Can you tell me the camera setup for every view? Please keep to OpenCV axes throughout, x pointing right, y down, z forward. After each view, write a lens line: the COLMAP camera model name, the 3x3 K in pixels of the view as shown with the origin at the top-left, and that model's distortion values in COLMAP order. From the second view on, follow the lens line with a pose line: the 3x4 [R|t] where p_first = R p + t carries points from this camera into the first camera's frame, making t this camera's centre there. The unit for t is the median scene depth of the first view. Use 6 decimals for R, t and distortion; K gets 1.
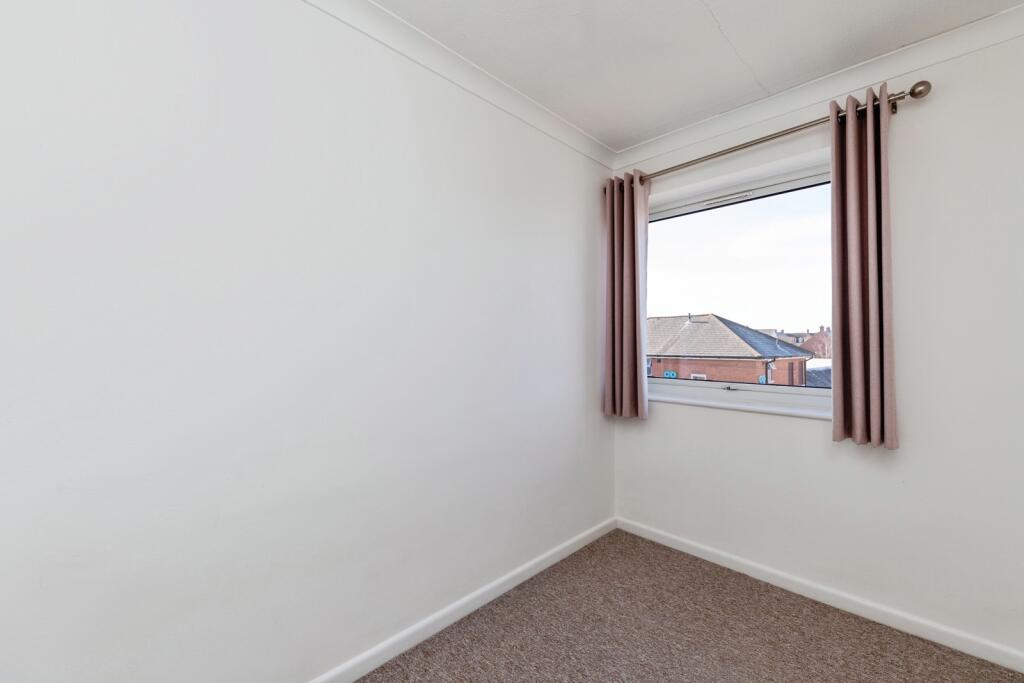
lens RADIAL K [[414.9, 0, 510.2], [0, 414.9, 332.6], [0, 0, 1]] dist [0.001663, -0.000356]
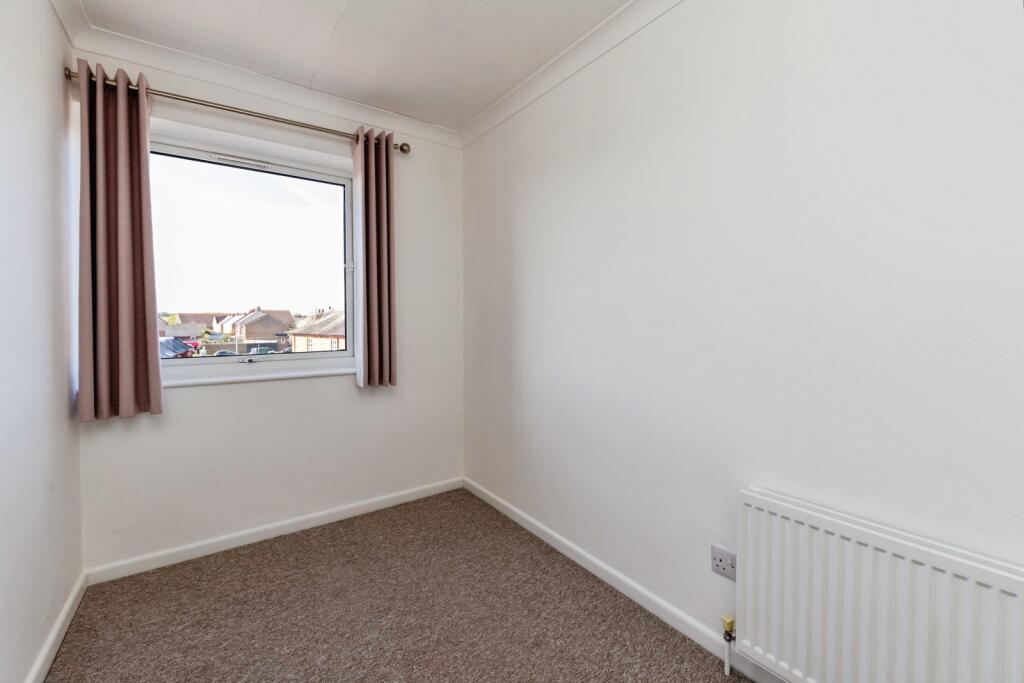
lens RADIAL K [[428.8, 0, 508.9], [0, 428.8, 321.3], [0, 0, 1]] dist [0.002838, -0.000049]
pose [[0.165085, -0.011589, 0.986211, -0.426655], [-0.023281, 0.999607, 0.015644, 0.014234], [-0.986004, -0.025543, 0.164751, 0.289895]]
